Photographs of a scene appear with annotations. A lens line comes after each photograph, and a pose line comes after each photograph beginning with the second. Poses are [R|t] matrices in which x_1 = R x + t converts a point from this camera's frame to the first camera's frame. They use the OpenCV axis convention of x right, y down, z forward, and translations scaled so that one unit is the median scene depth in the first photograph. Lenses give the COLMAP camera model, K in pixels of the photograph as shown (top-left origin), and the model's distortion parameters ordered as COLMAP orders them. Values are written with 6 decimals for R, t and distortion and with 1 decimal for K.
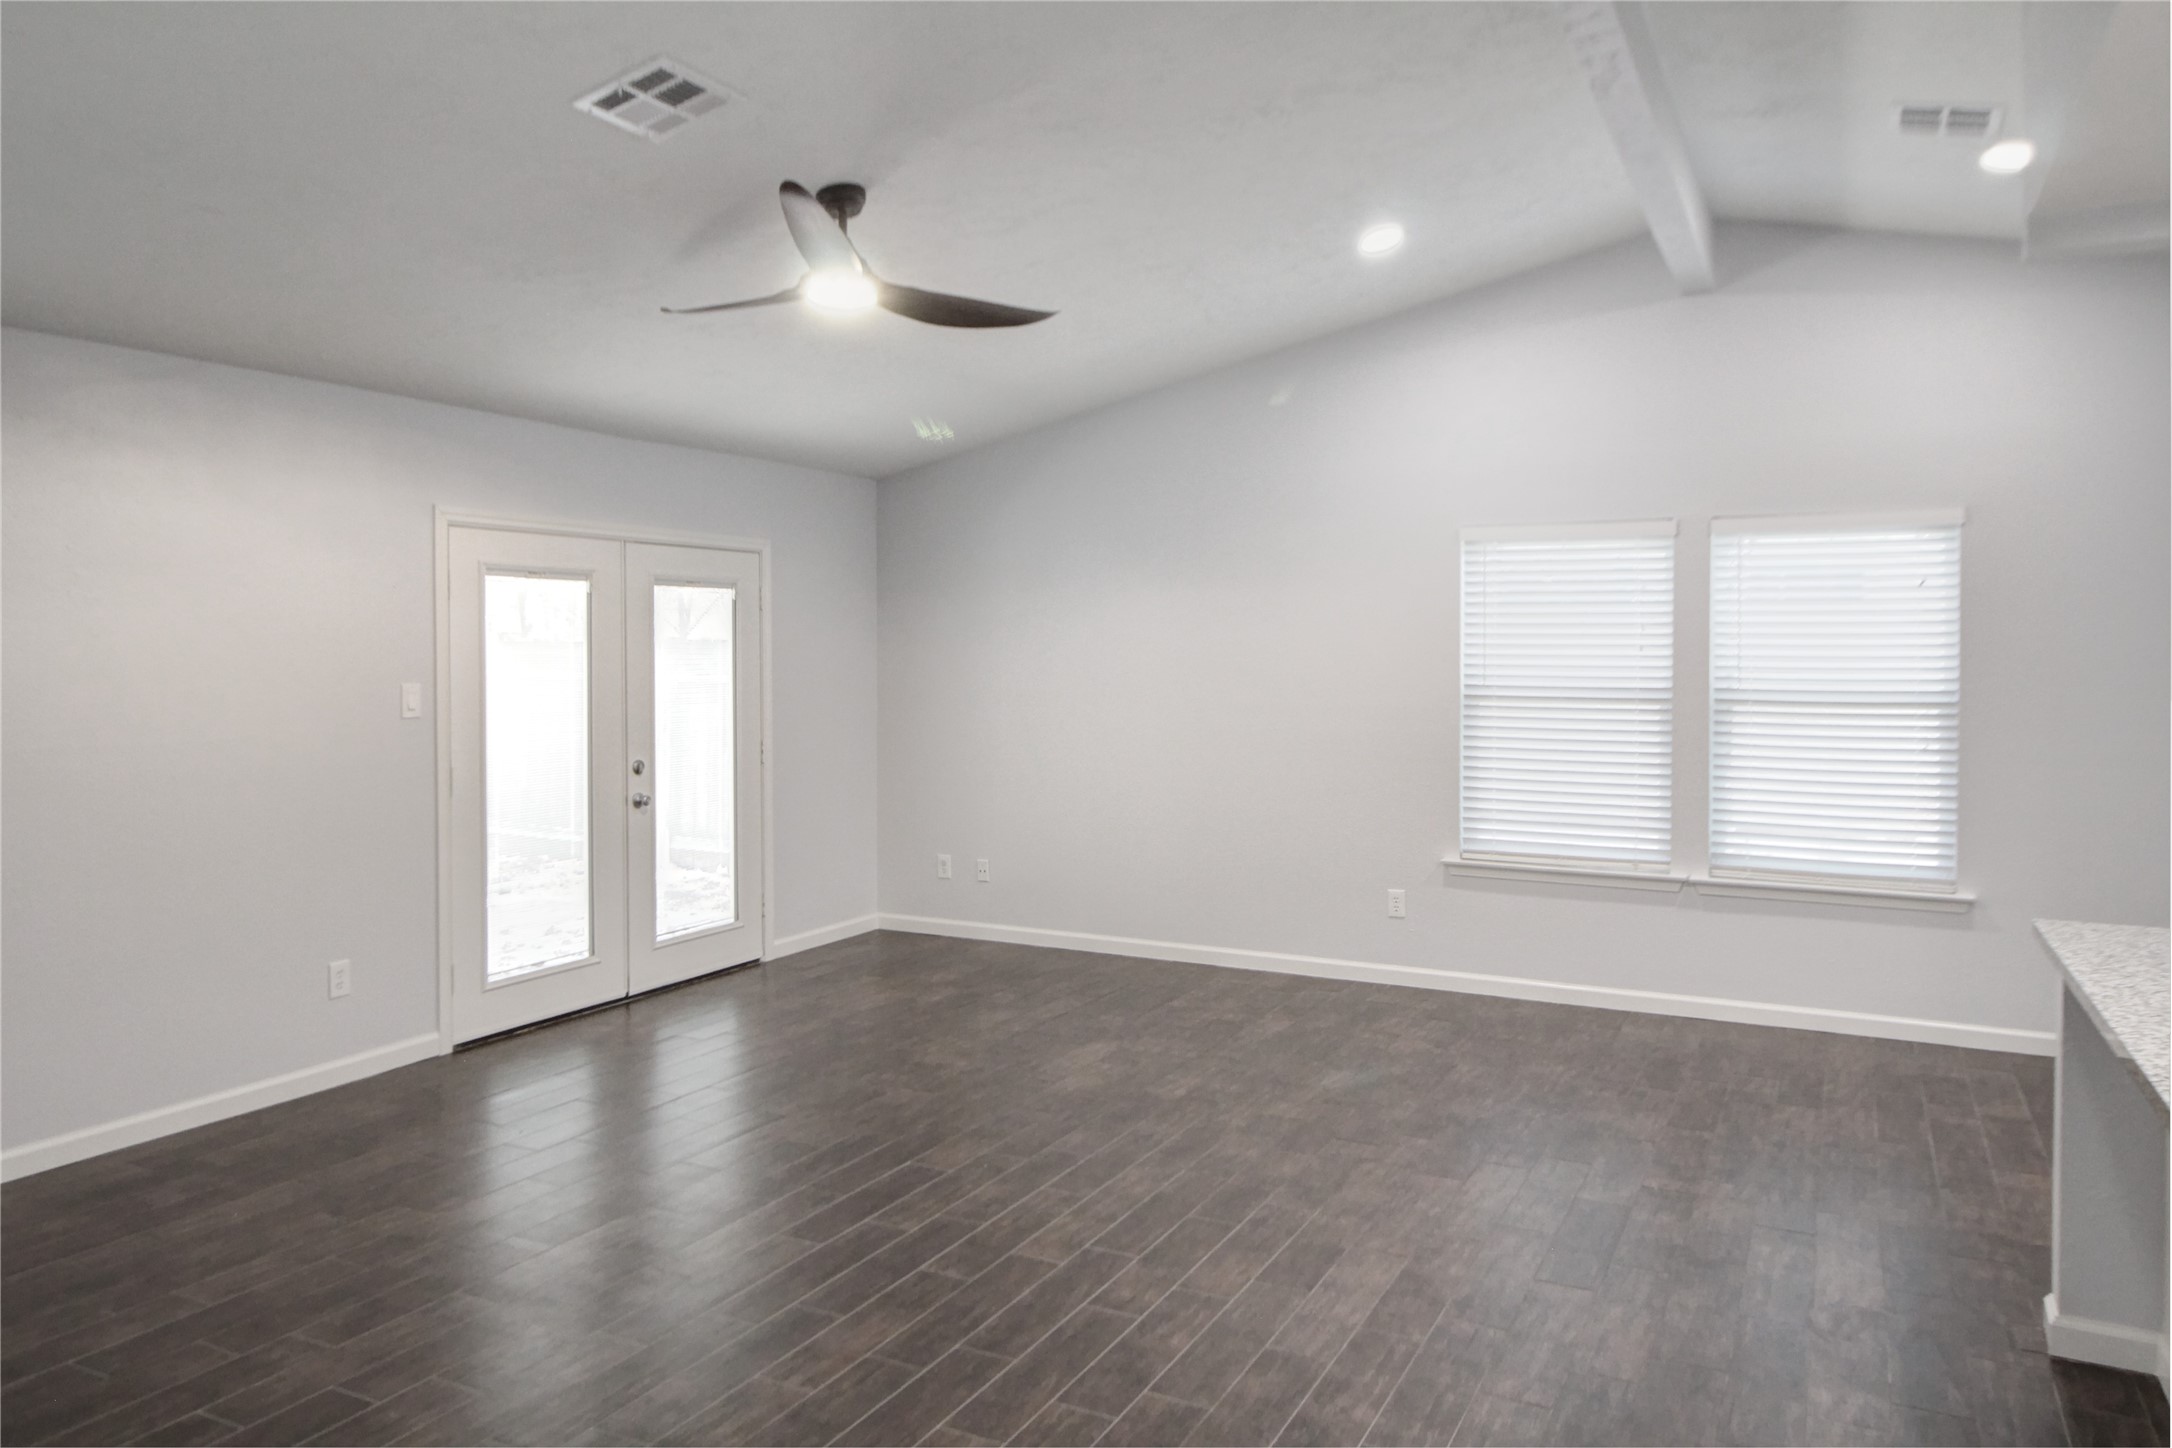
lens RADIAL K [[1466.0, 0, 1098.7], [0, 1466.0, 674.0], [0, 0, 1]] dist [-0.000147, -0.000455]
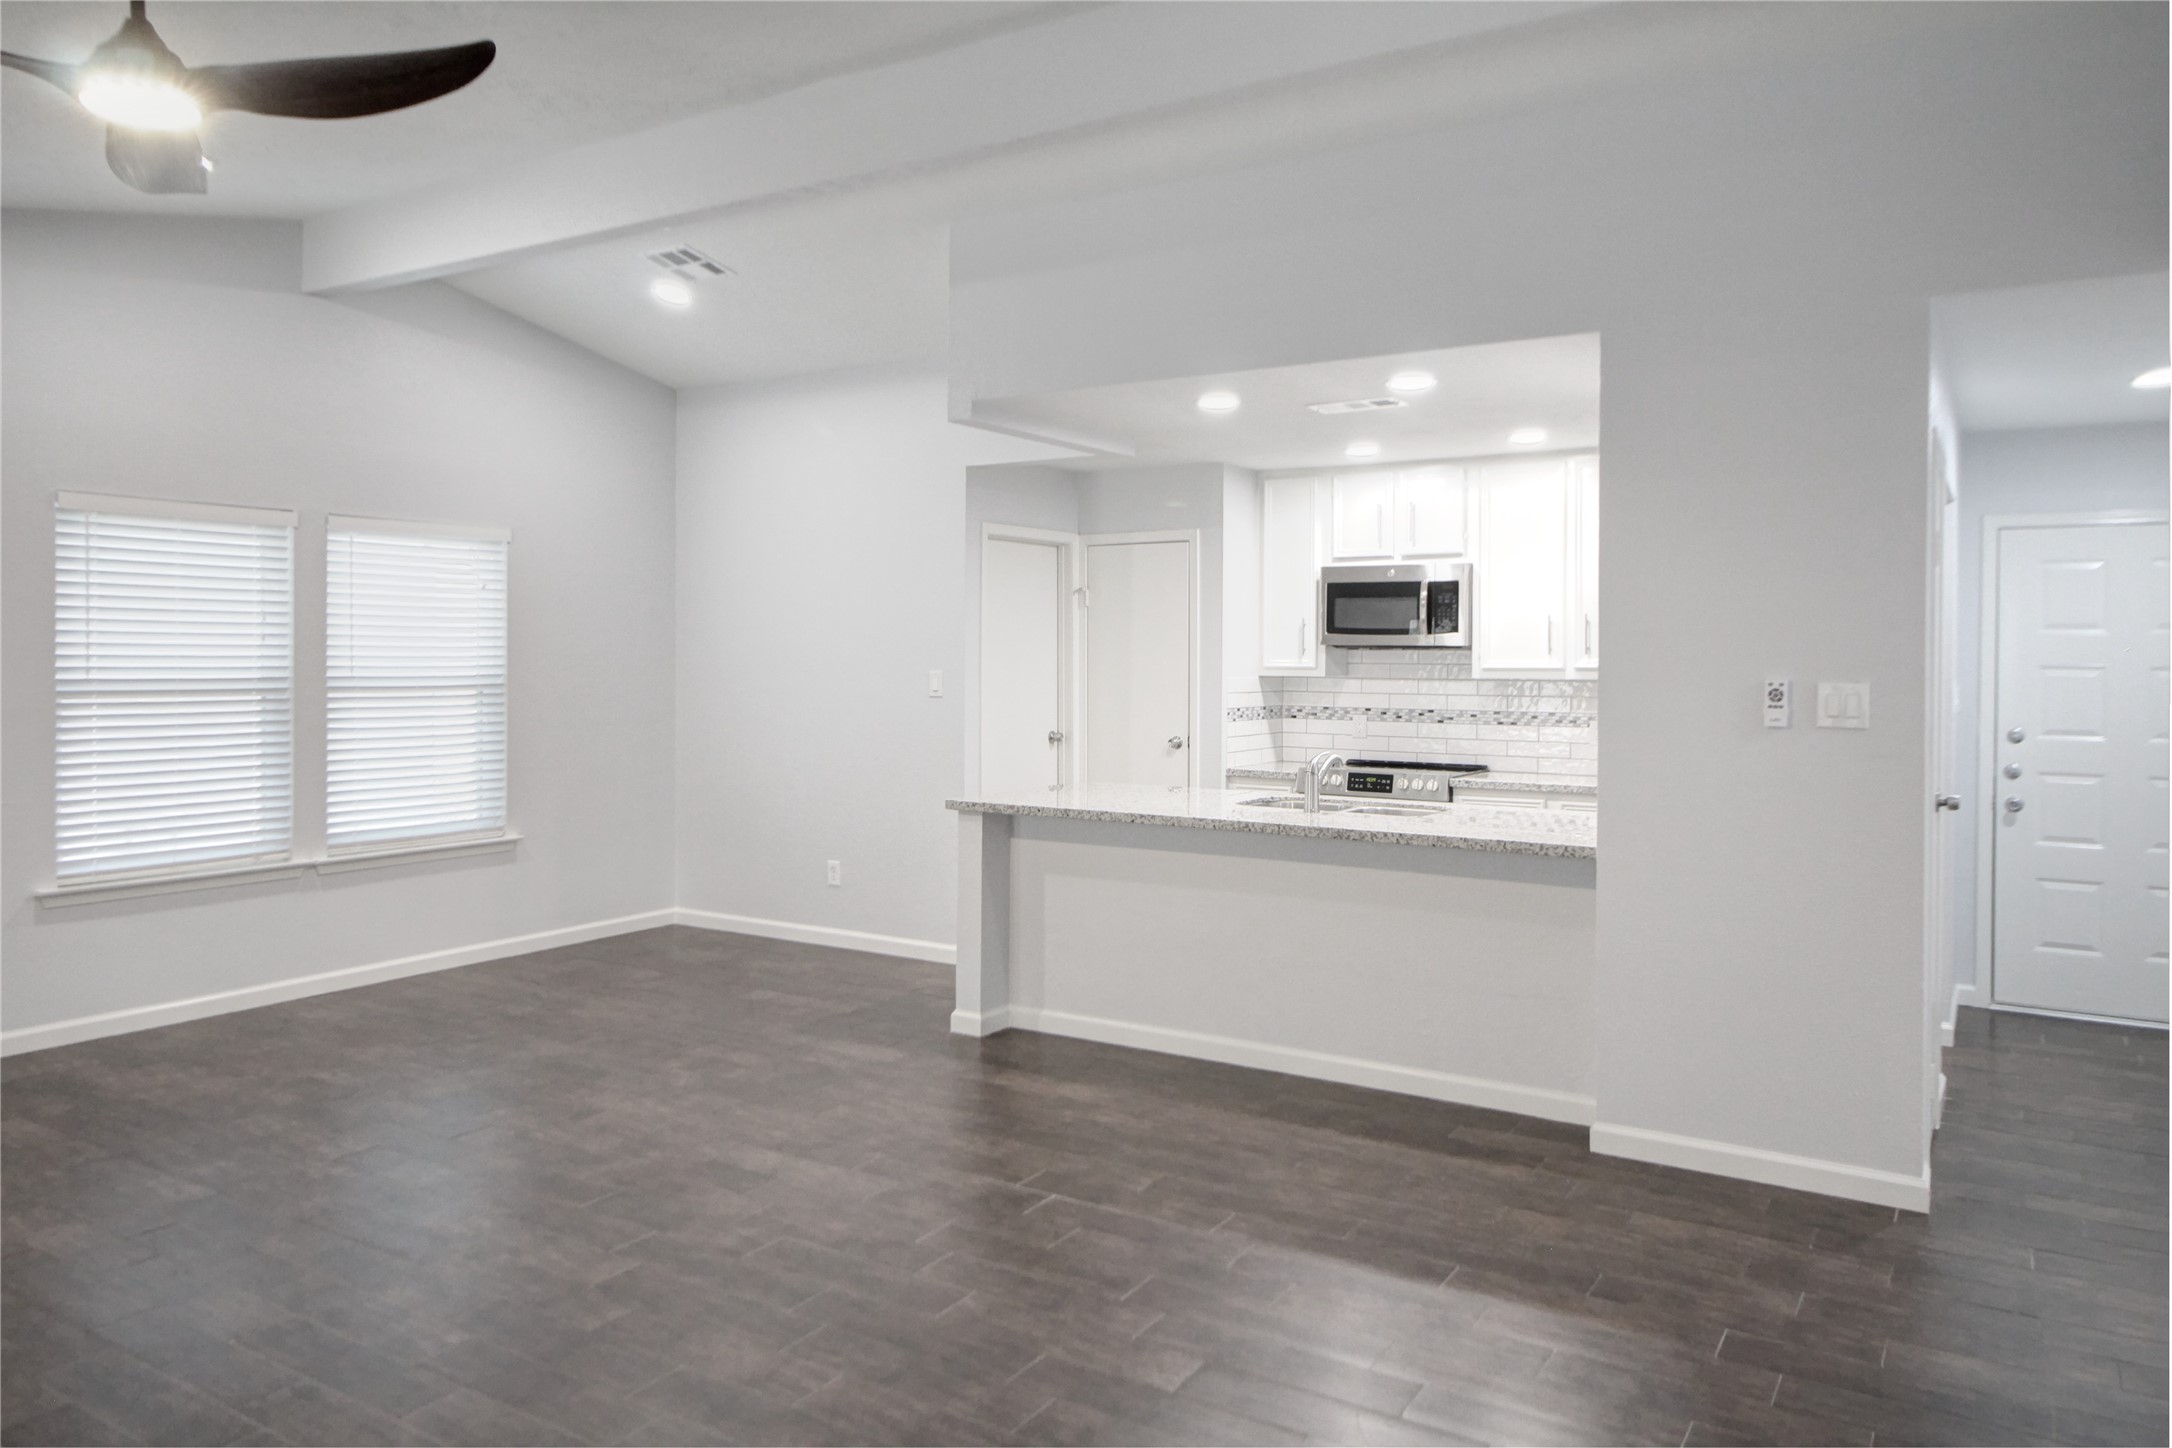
lens RADIAL K [[1466.0, 0, 1098.7], [0, 1466.0, 674.0], [0, 0, 1]] dist [-0.000147, -0.000455]
pose [[0.084484, -0.015786, 0.996300, -0.584661], [0.010141, 0.999836, 0.014982, -0.002326], [-0.996373, 0.008838, 0.084630, 0.366222]]
